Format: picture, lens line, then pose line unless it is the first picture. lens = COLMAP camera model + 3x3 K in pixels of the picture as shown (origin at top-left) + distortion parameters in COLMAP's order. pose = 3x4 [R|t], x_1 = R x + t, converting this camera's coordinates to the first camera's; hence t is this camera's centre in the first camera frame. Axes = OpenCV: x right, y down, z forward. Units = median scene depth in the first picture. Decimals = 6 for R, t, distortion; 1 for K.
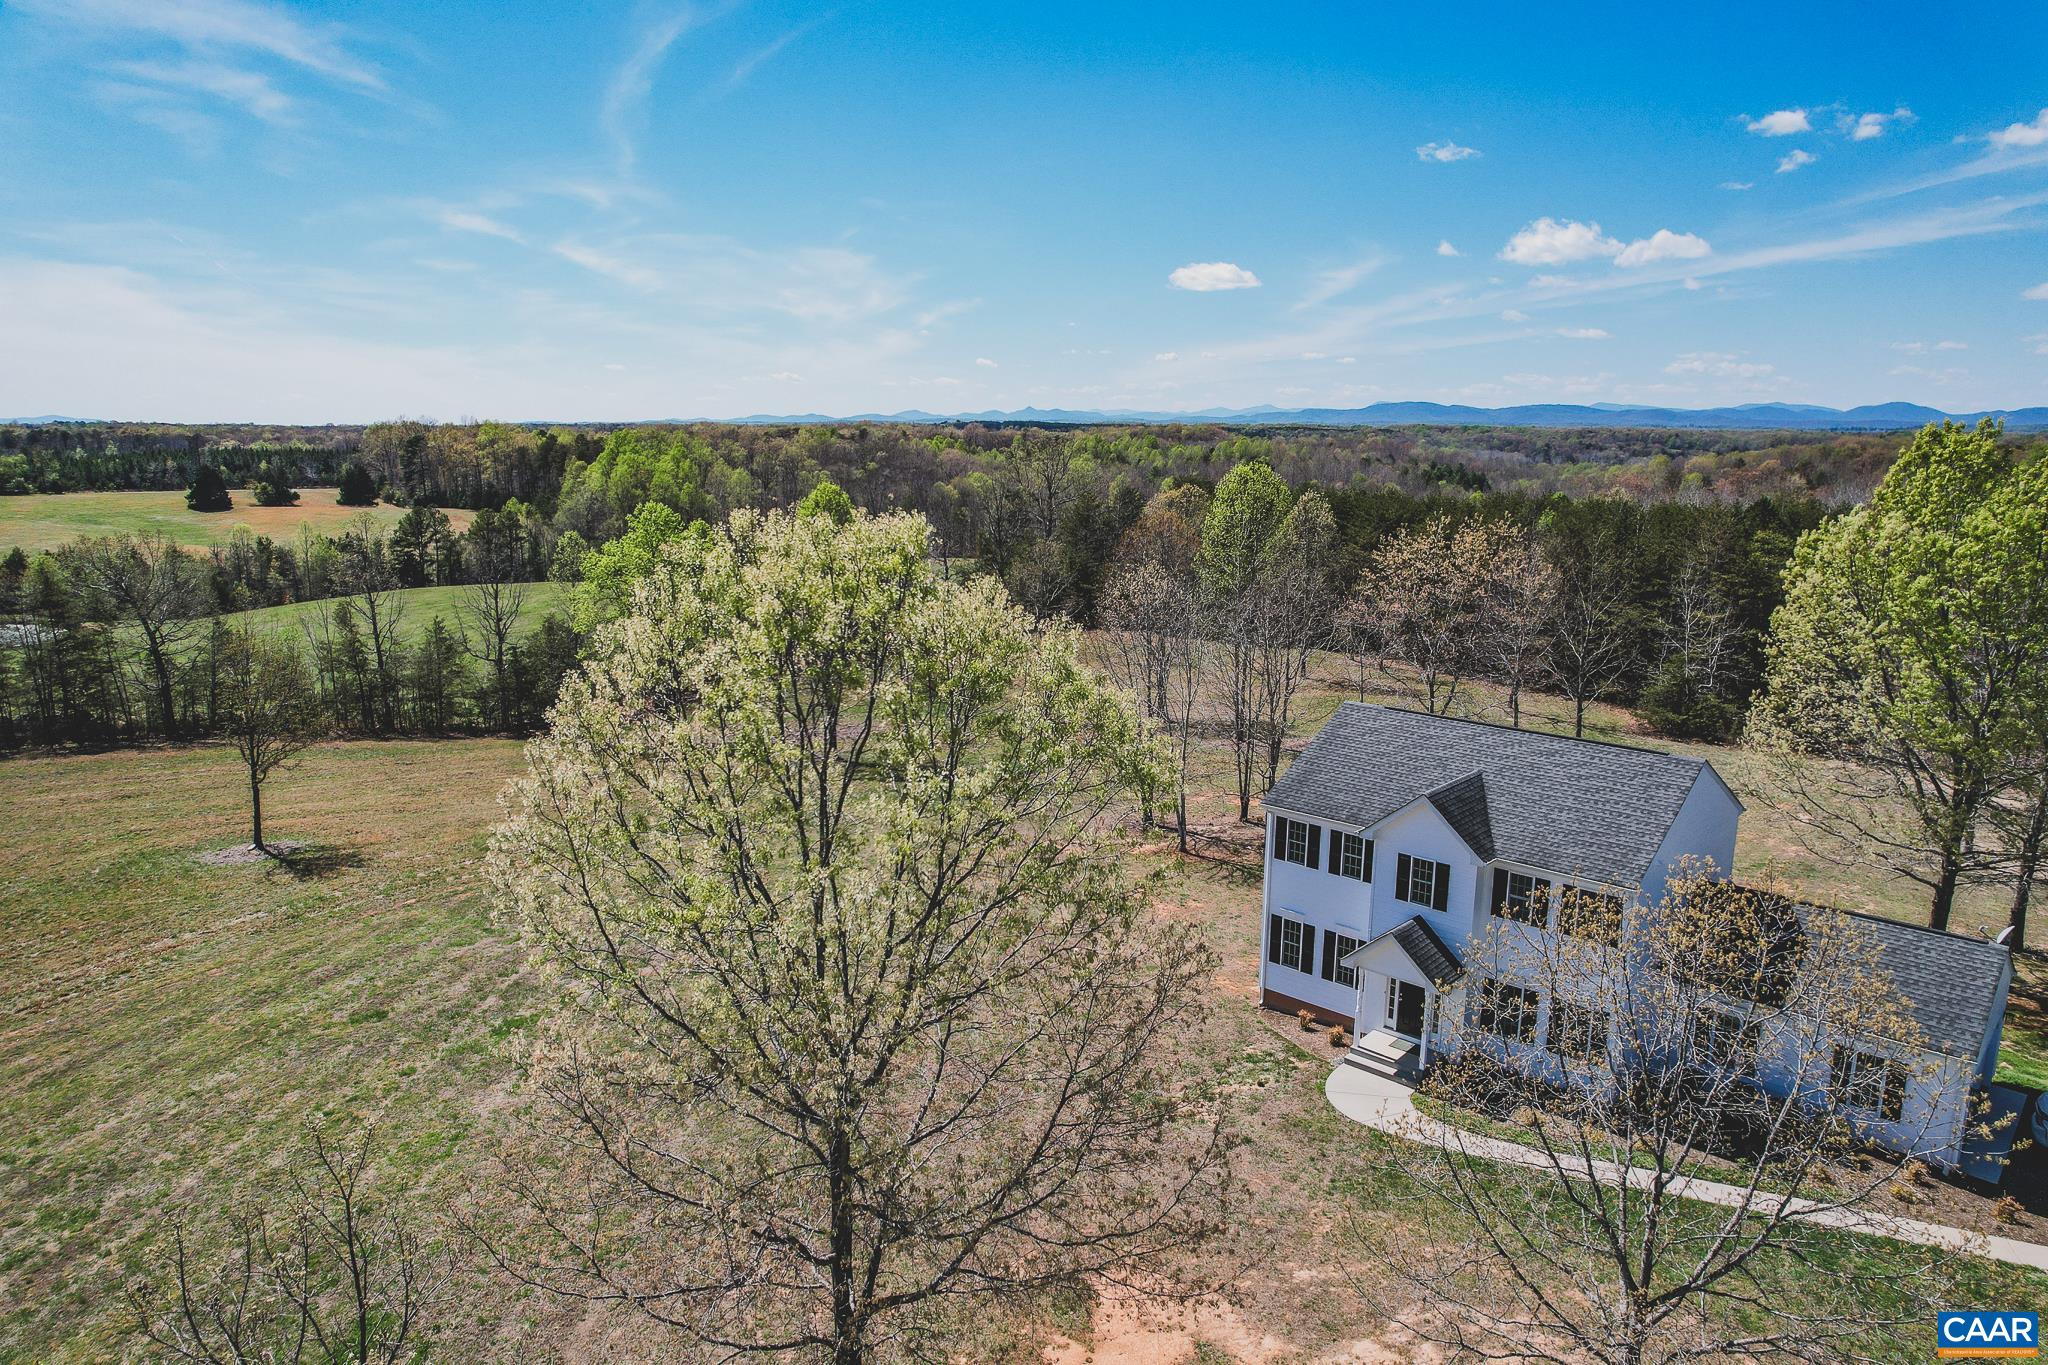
lens RADIAL K [[1309.3, 0, 1022.8], [0, 1309.3, 699.7], [0, 0, 1]] dist [-0.078589, 0.073426]
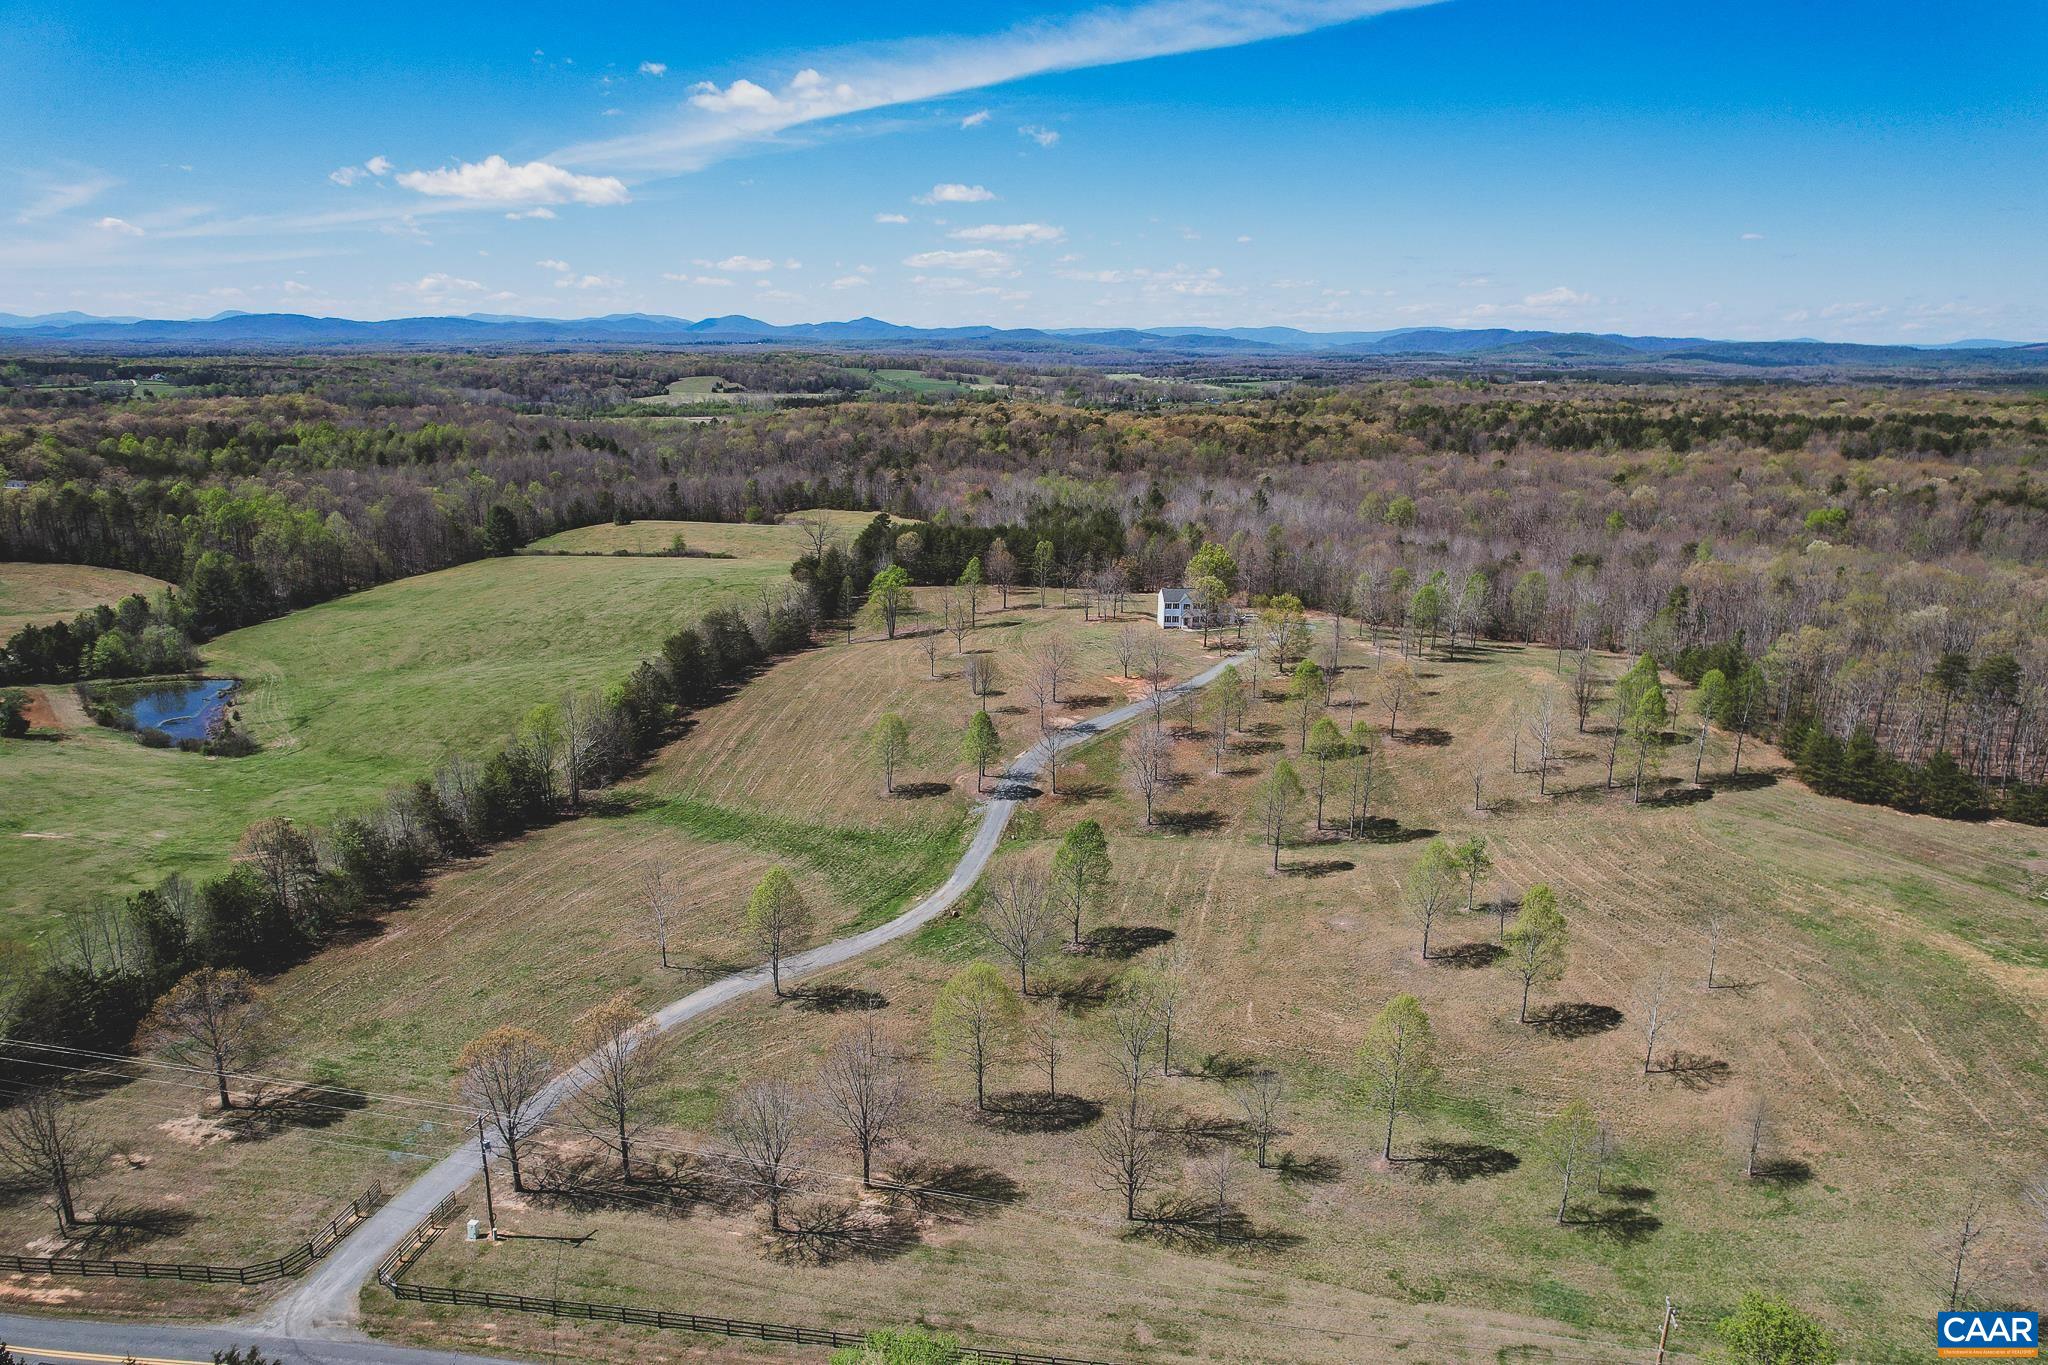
lens RADIAL K [[1315.8, 0, 1021.5], [0, 1315.8, 688.2], [0, 0, 1]] dist [-0.086464, 0.071304]
pose [[0.696665, -0.178884, 0.694737, -0.821604], [0.138803, 0.983724, 0.114106, -0.059072], [-0.703841, 0.016938, 0.710156, -0.549977]]
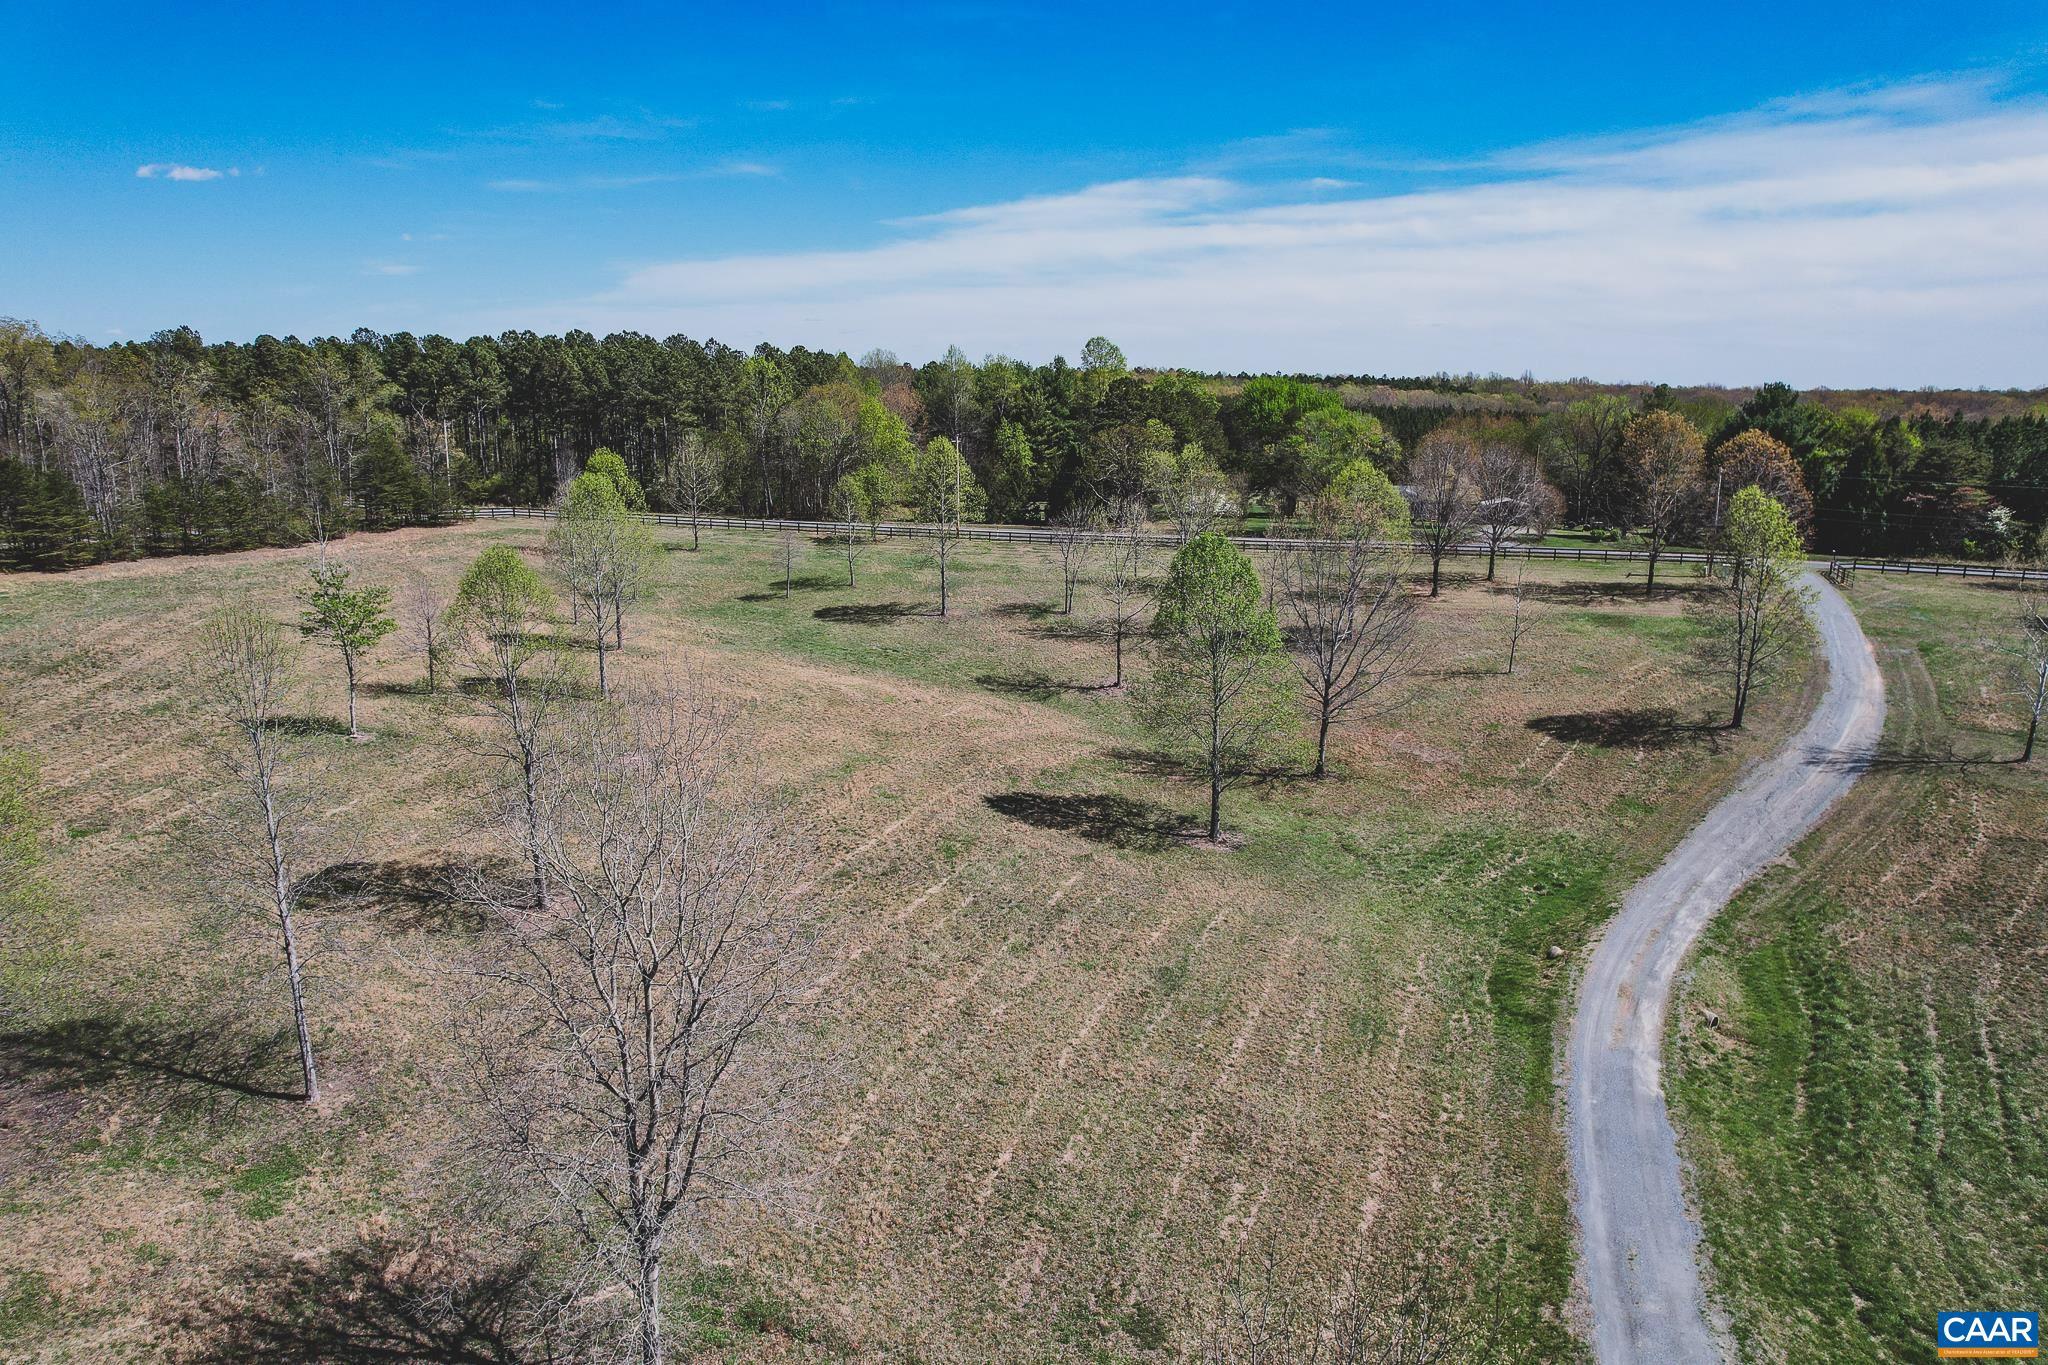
lens RADIAL K [[1309.3, 0, 1022.8], [0, 1309.3, 699.7], [0, 0, 1]] dist [-0.078589, 0.073426]
pose [[-0.797893, 0.137937, -0.586805, -0.252354], [-0.129631, 0.911428, 0.390506, 0.002866], [0.588696, 0.387650, -0.709341, -0.010031]]
